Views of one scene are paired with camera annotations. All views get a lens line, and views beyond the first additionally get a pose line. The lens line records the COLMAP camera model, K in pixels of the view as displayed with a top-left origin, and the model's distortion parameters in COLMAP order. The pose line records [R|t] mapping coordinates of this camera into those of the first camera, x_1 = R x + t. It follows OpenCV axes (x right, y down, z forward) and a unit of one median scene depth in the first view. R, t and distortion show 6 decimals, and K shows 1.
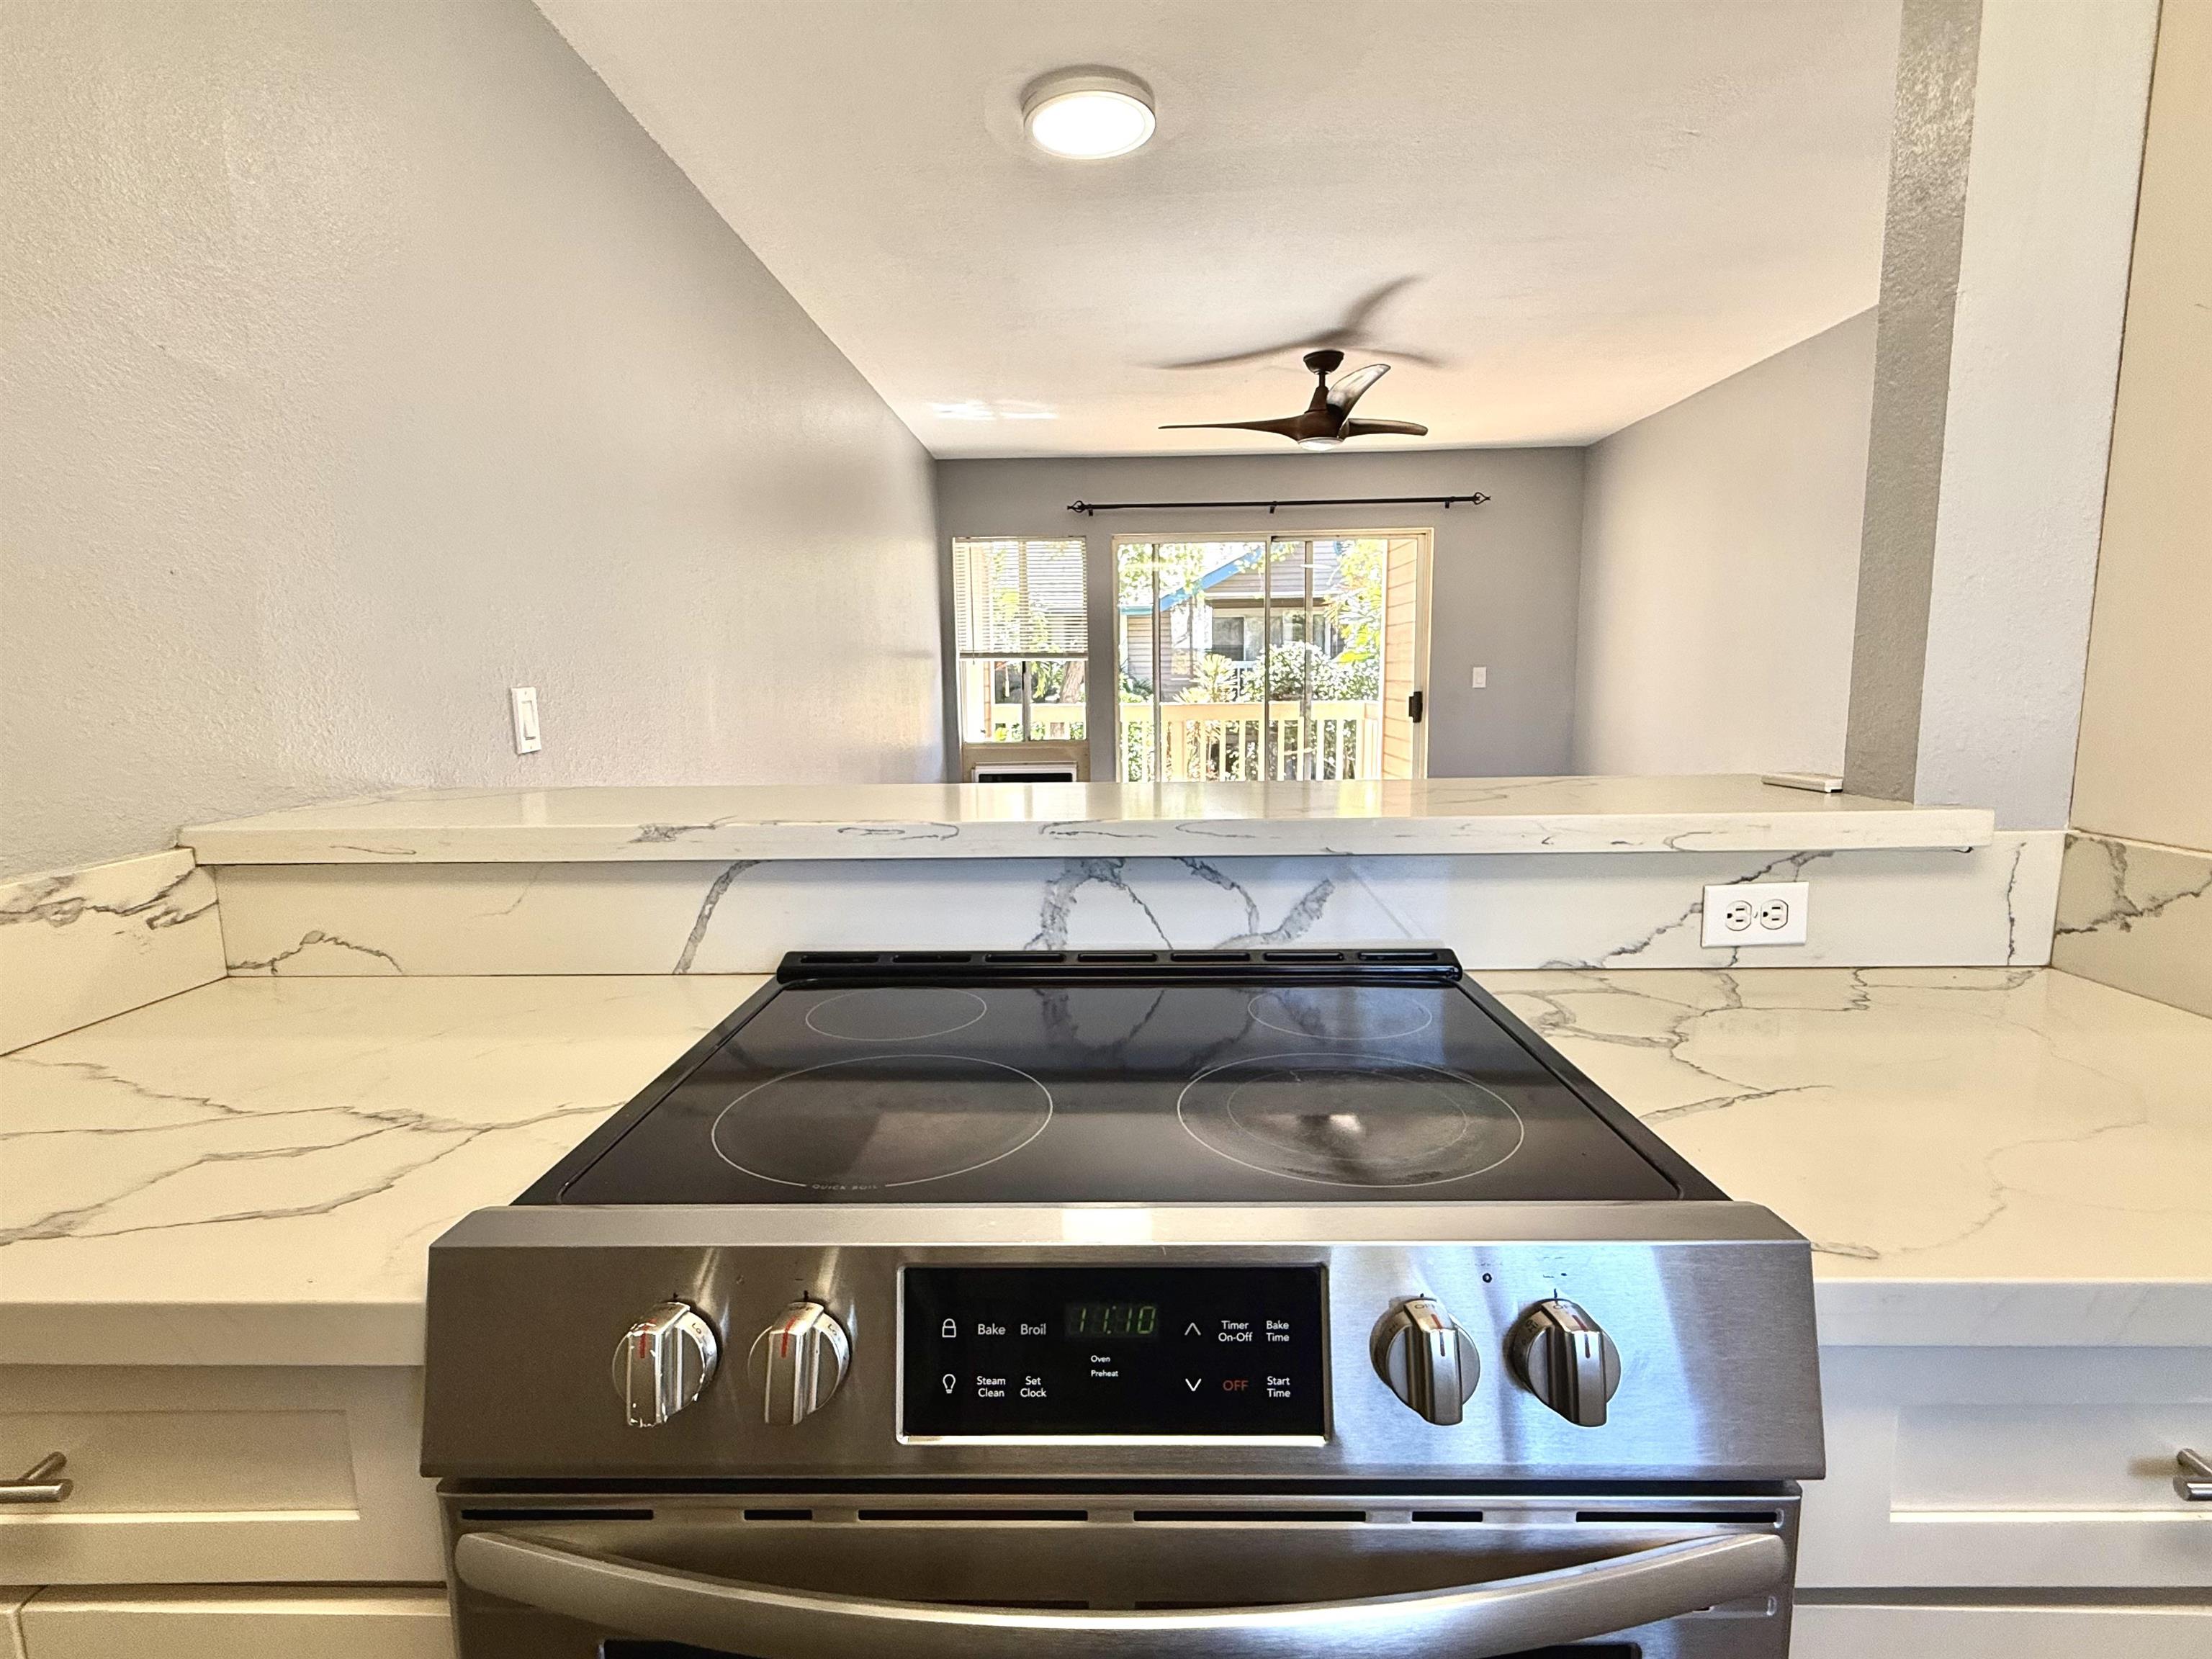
lens RADIAL K [[1093.7, 0, 1103.3], [0, 1093.7, 832.5], [0, 0, 1]] dist [0.002098, -0.000207]
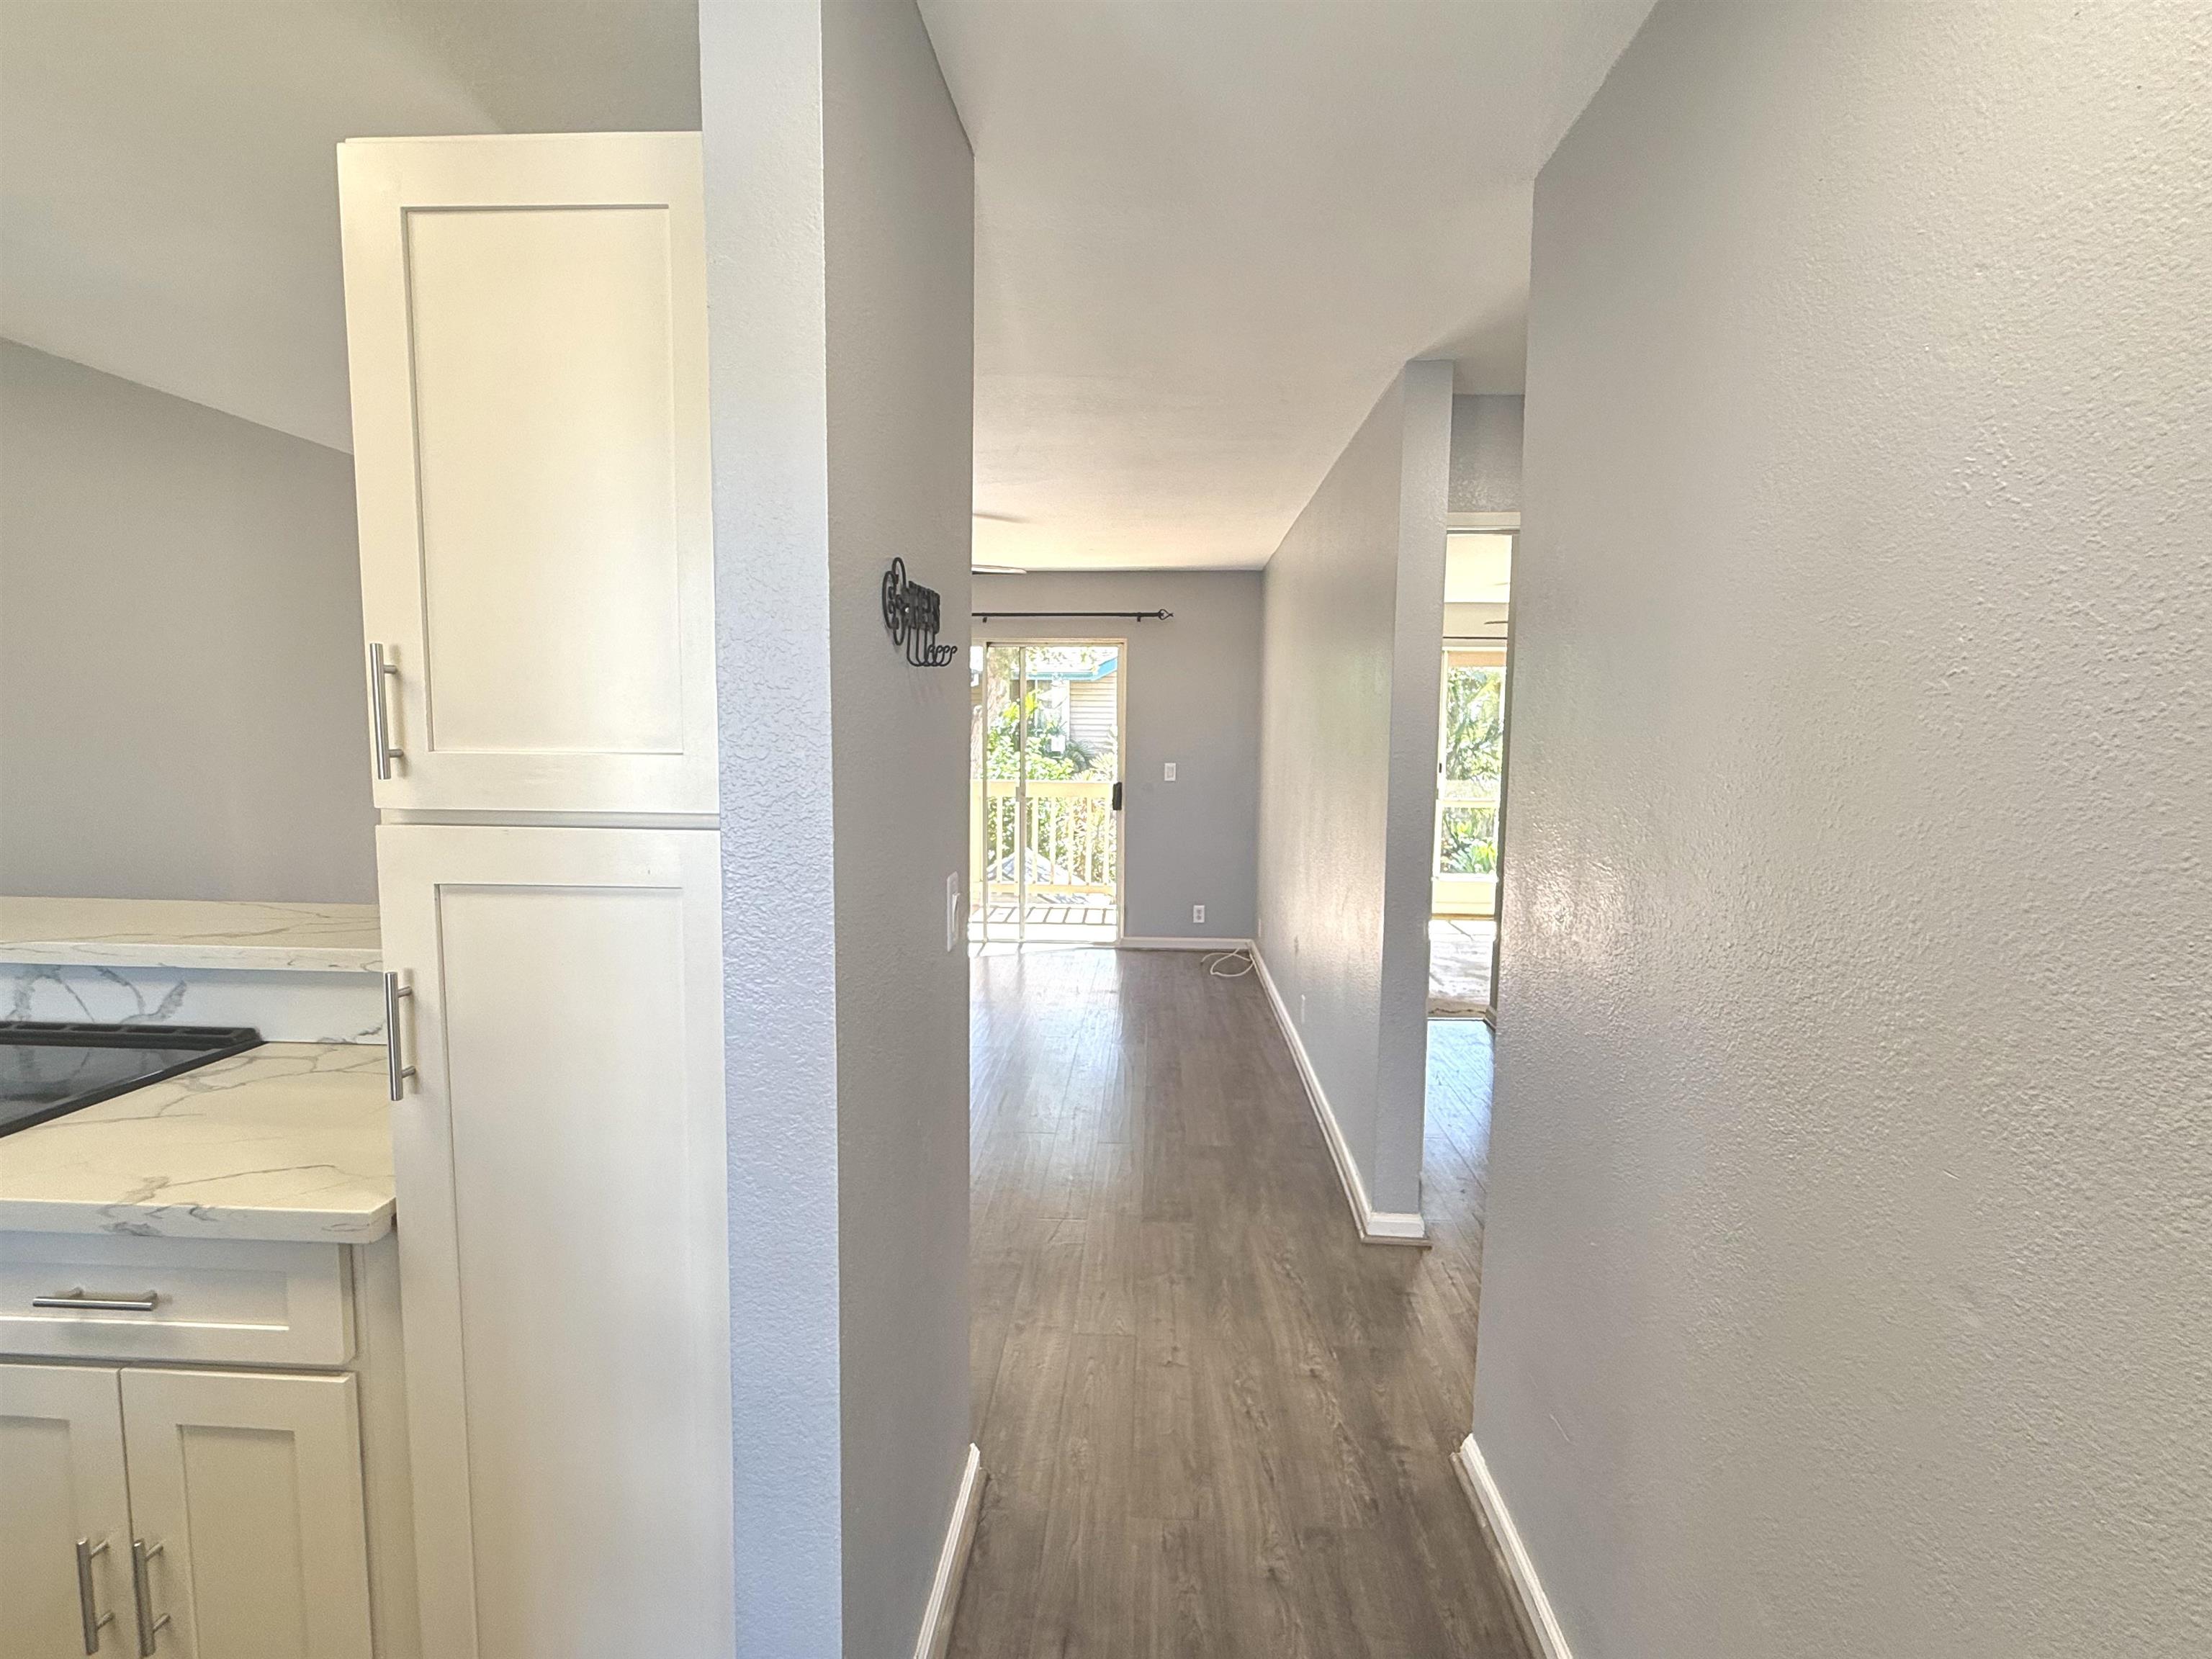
lens RADIAL K [[1093.7, 0, 1110.9], [0, 1093.7, 830.7], [0, 0, 1]] dist [0.002098, -0.000207]
pose [[0.999442, 0.028868, -0.016822, 0.325964], [-0.029631, 0.998454, -0.047019, -0.029380], [0.015439, 0.047491, 0.998752, -0.120424]]
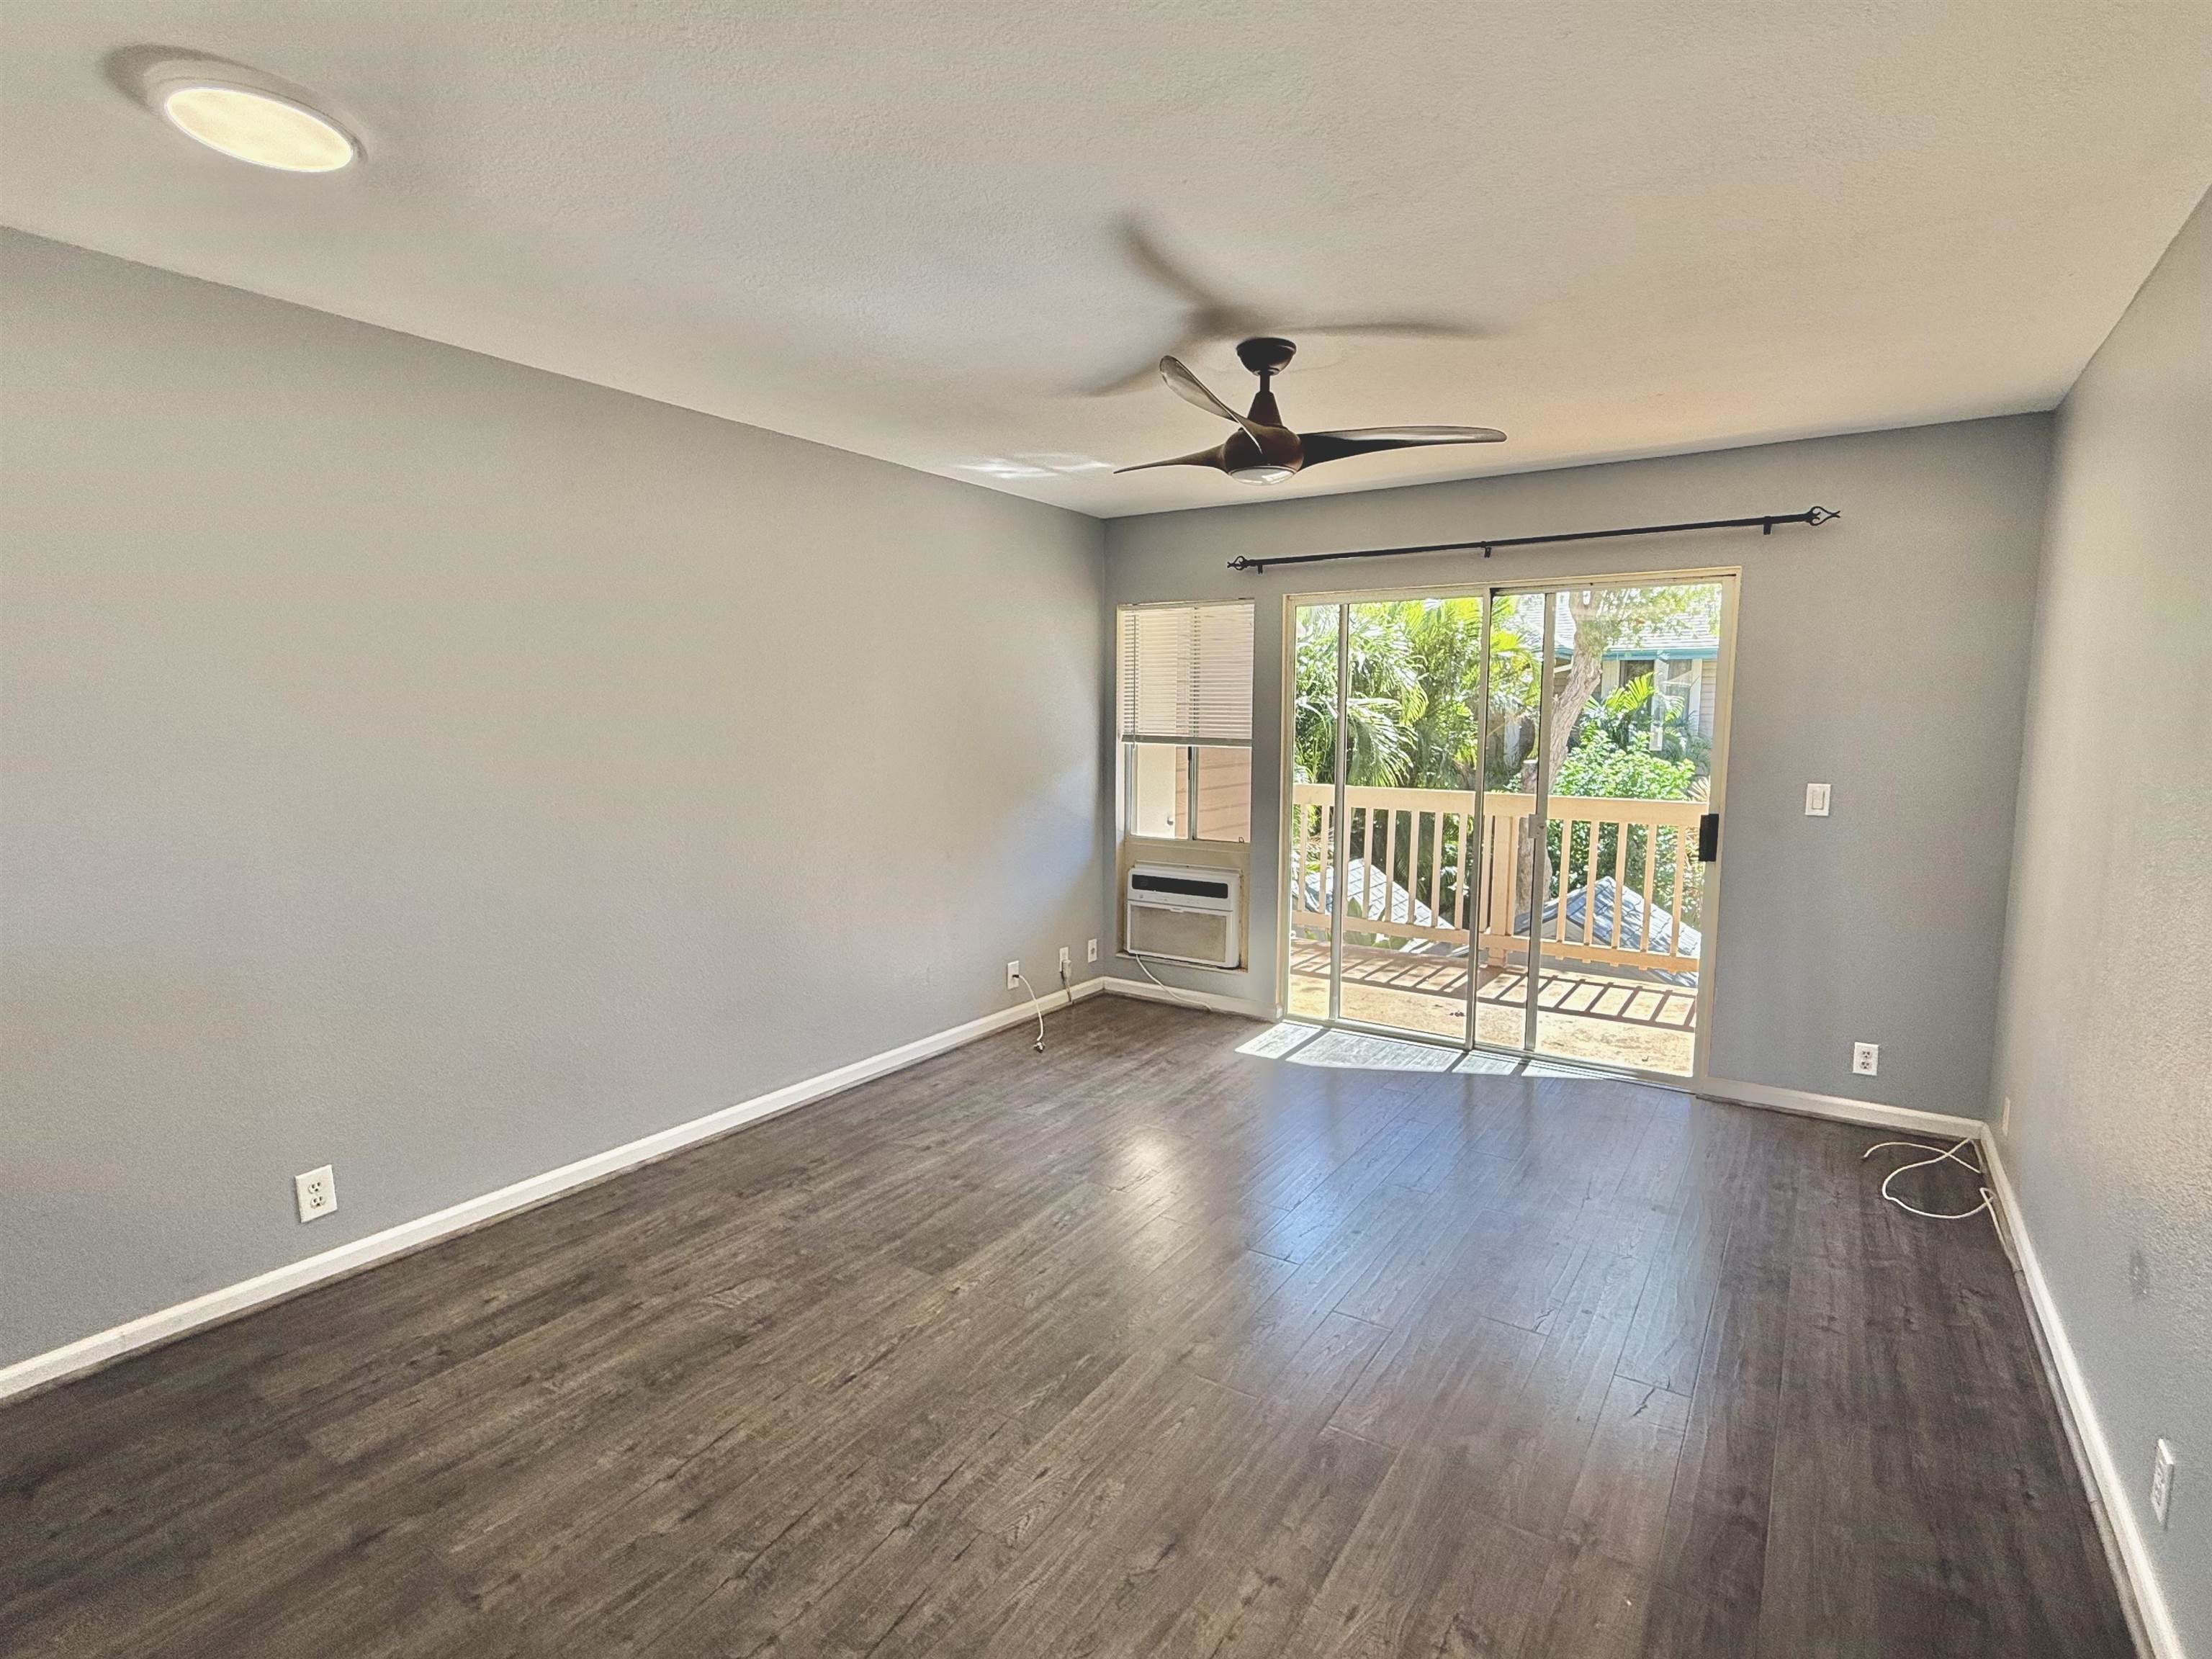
lens RADIAL K [[1093.7, 0, 1112.7], [0, 1093.7, 838.3], [0, 0, 1]] dist [0.002098, -0.000207]
pose [[0.846171, 0.078527, -0.527094, 0.358881], [-0.092115, 0.995748, 0.000471, -0.089219], [0.524890, 0.048155, 0.849807, 0.278700]]
